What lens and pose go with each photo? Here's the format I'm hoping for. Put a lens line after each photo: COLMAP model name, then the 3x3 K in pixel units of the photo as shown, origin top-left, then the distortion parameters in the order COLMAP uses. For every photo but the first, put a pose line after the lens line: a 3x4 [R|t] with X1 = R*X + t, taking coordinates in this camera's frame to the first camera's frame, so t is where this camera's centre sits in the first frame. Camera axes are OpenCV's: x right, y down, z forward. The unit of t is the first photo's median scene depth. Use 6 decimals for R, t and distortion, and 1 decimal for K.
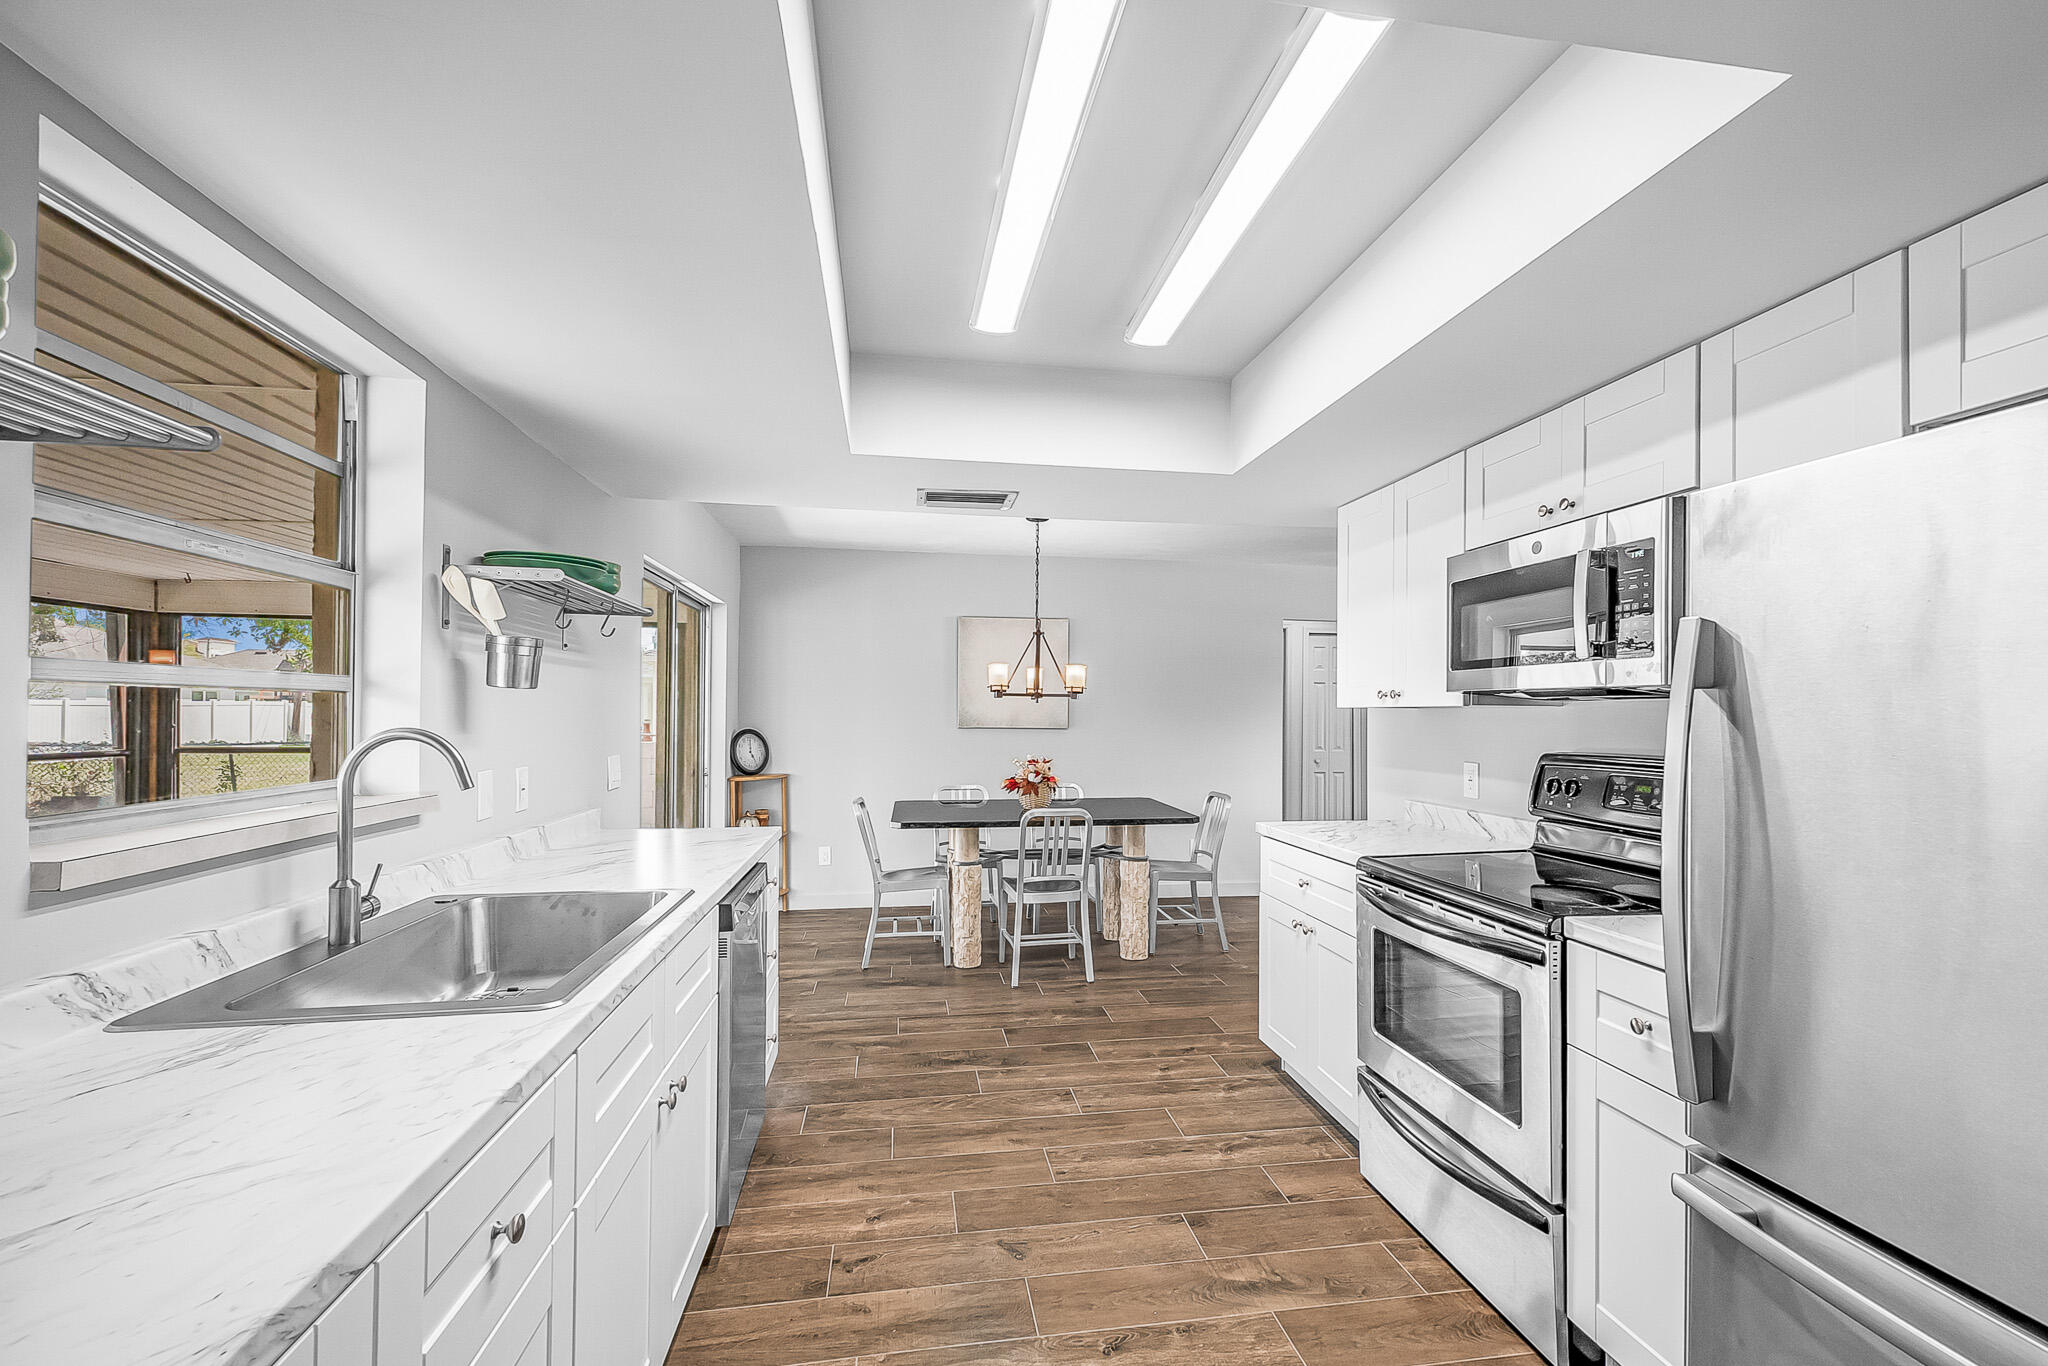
lens RADIAL K [[879.6, 0, 1047.9], [0, 879.6, 713.7], [0, 0, 1]] dist [0.020368, 0.000114]
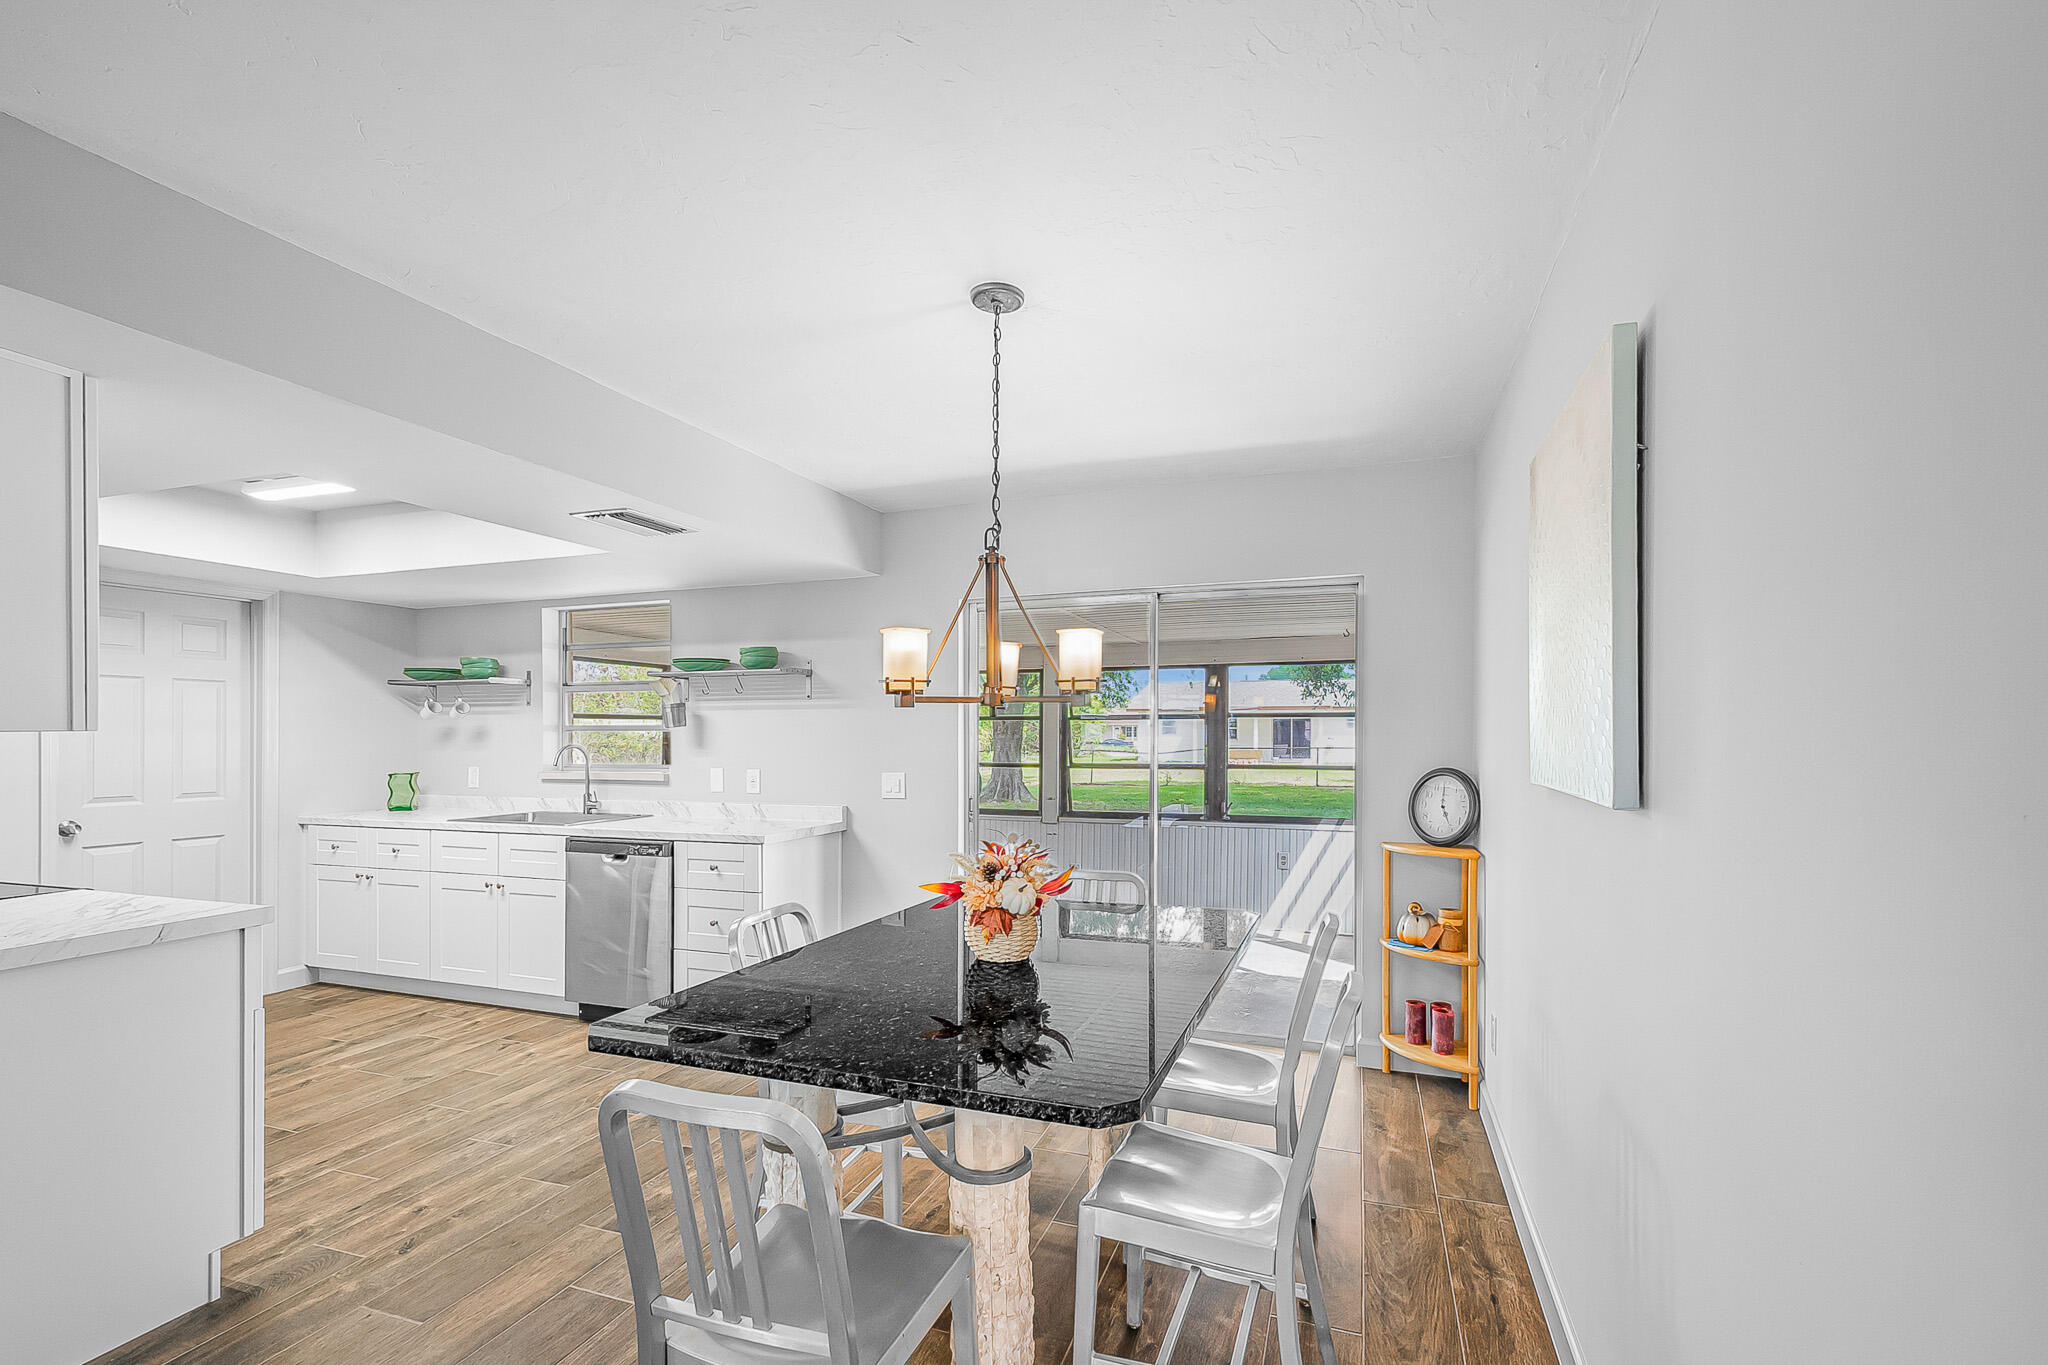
lens RADIAL K [[875.5, 0, 1040.9], [0, 875.5, 734.0], [0, 0, 1]] dist [0.000112, -0.000061]
pose [[-0.475477, -0.008352, -0.879689, 0.598618], [-0.003216, 0.999965, -0.007756, -0.000604], [0.879722, -0.000859, -0.475487, 2.013512]]
